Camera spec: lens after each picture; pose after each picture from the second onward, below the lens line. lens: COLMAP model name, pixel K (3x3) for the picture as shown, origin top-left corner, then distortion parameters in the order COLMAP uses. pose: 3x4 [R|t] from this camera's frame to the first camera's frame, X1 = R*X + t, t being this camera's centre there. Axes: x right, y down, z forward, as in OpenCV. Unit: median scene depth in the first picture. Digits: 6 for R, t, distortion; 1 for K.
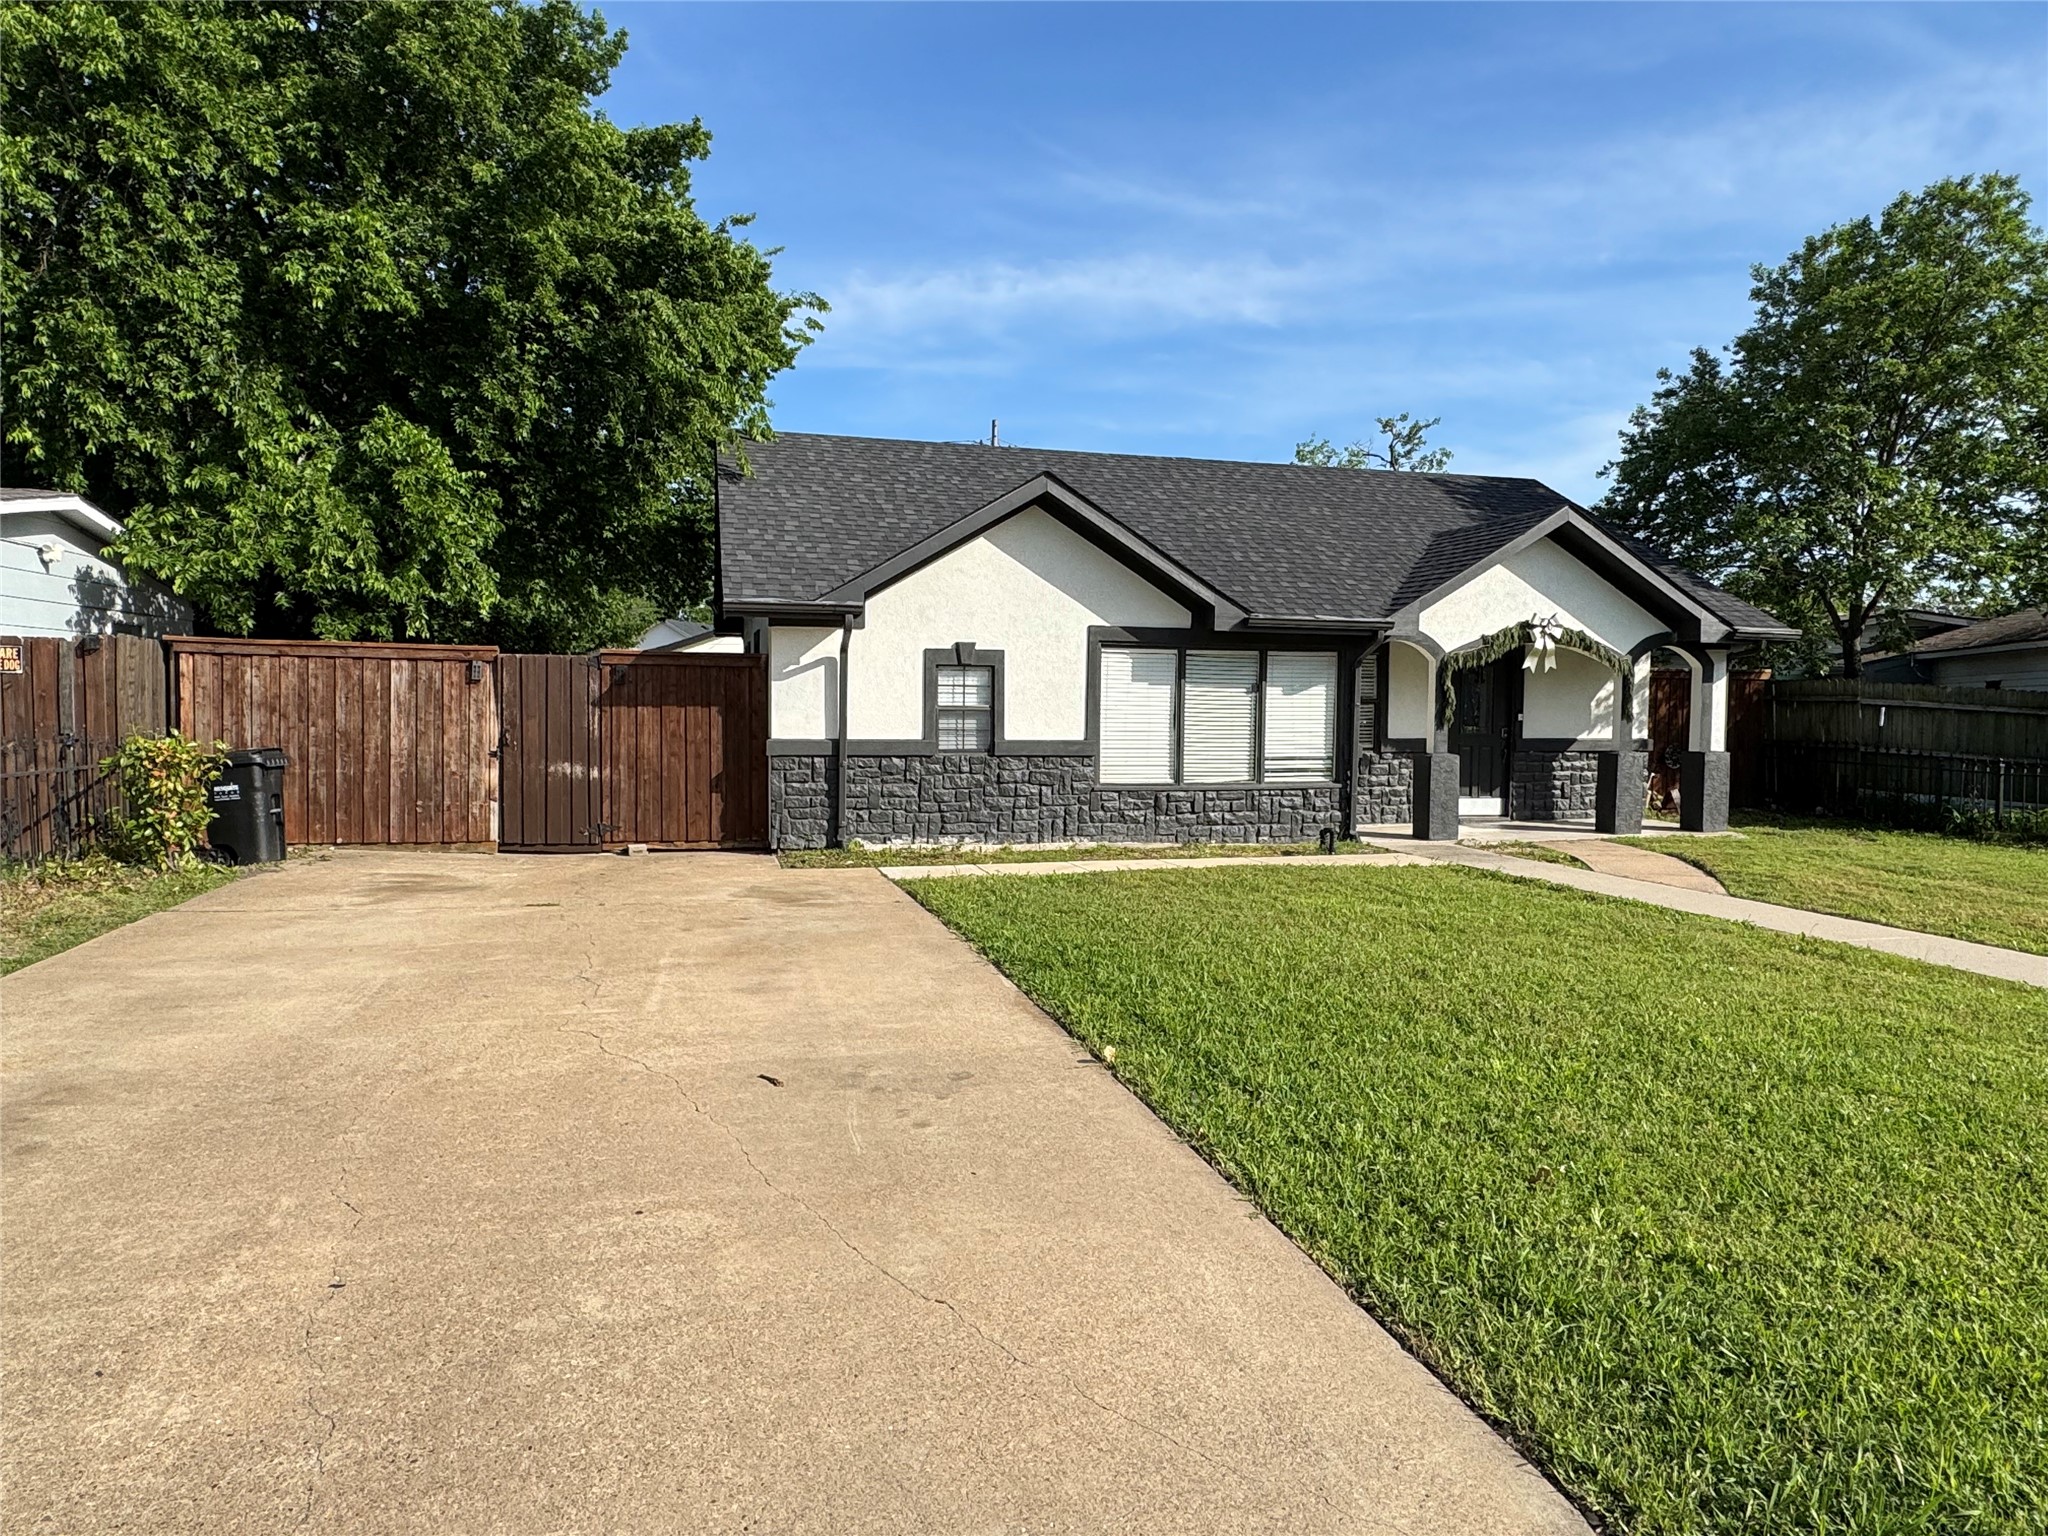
lens RADIAL K [[1270.2, 0, 1024.0], [0, 1270.2, 768.0], [0, 0, 1]] dist [-0.008716, 0.003889]
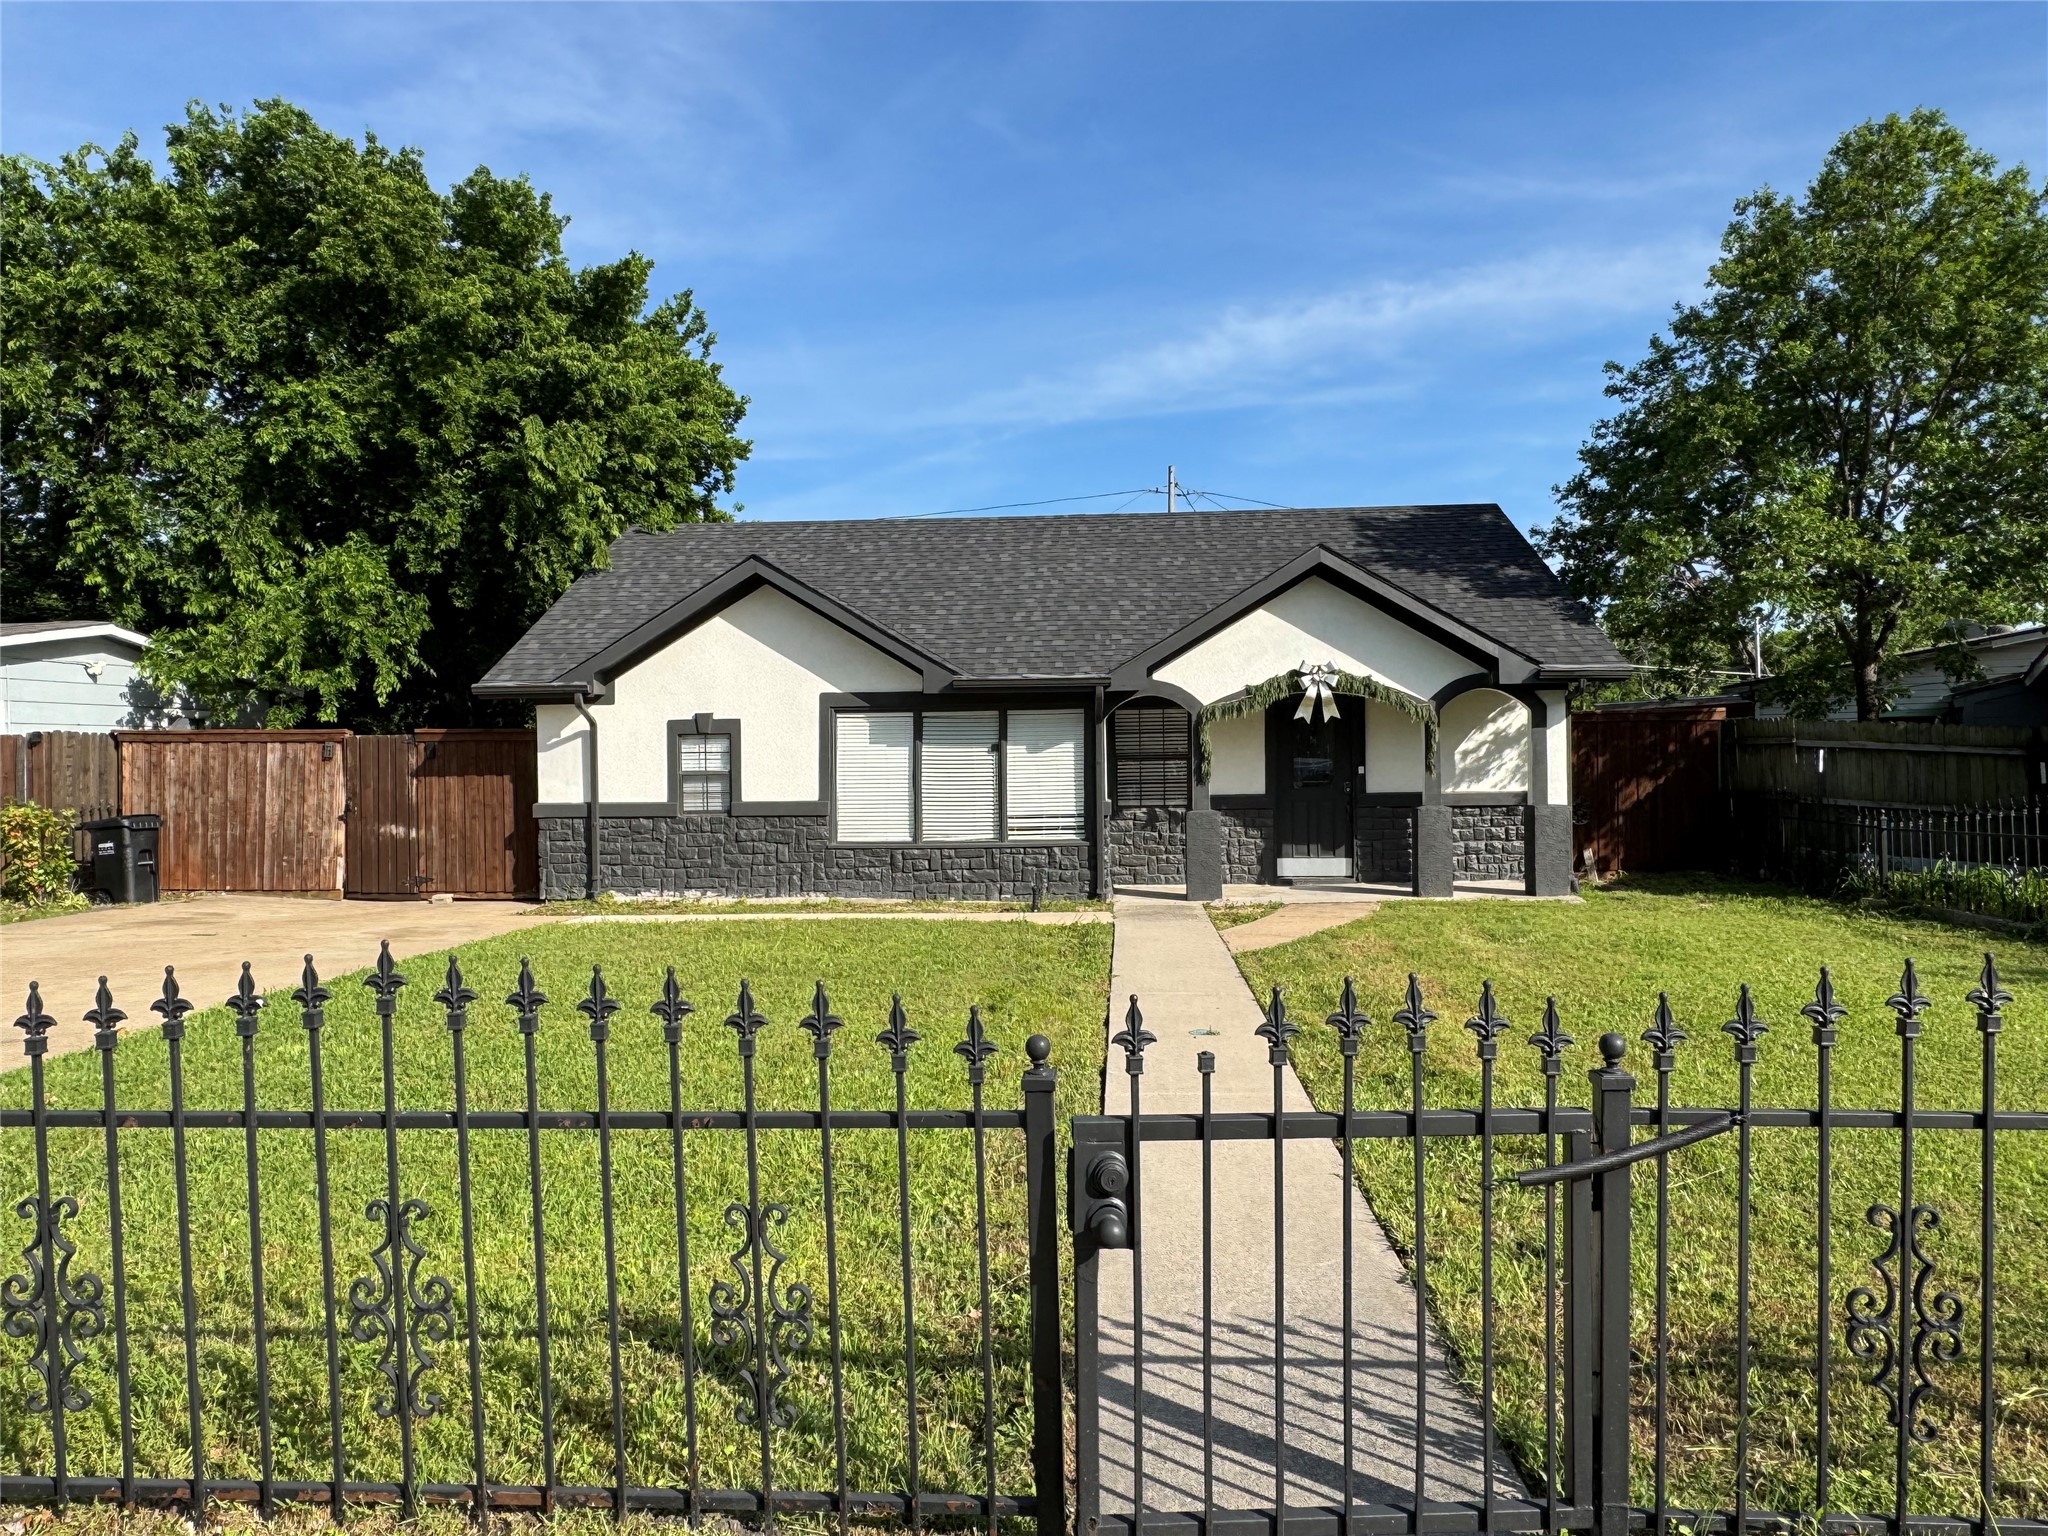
lens RADIAL K [[1368.0, 0, 1024.0], [0, 1368.0, 768.0], [0, 0, 1]] dist [-0.007075, -0.000555]
pose [[0.946995, -0.019405, -0.320660, 0.571509], [0.004088, 0.998821, -0.048371, 0.006547], [0.321221, 0.044497, 0.945958, -0.024574]]
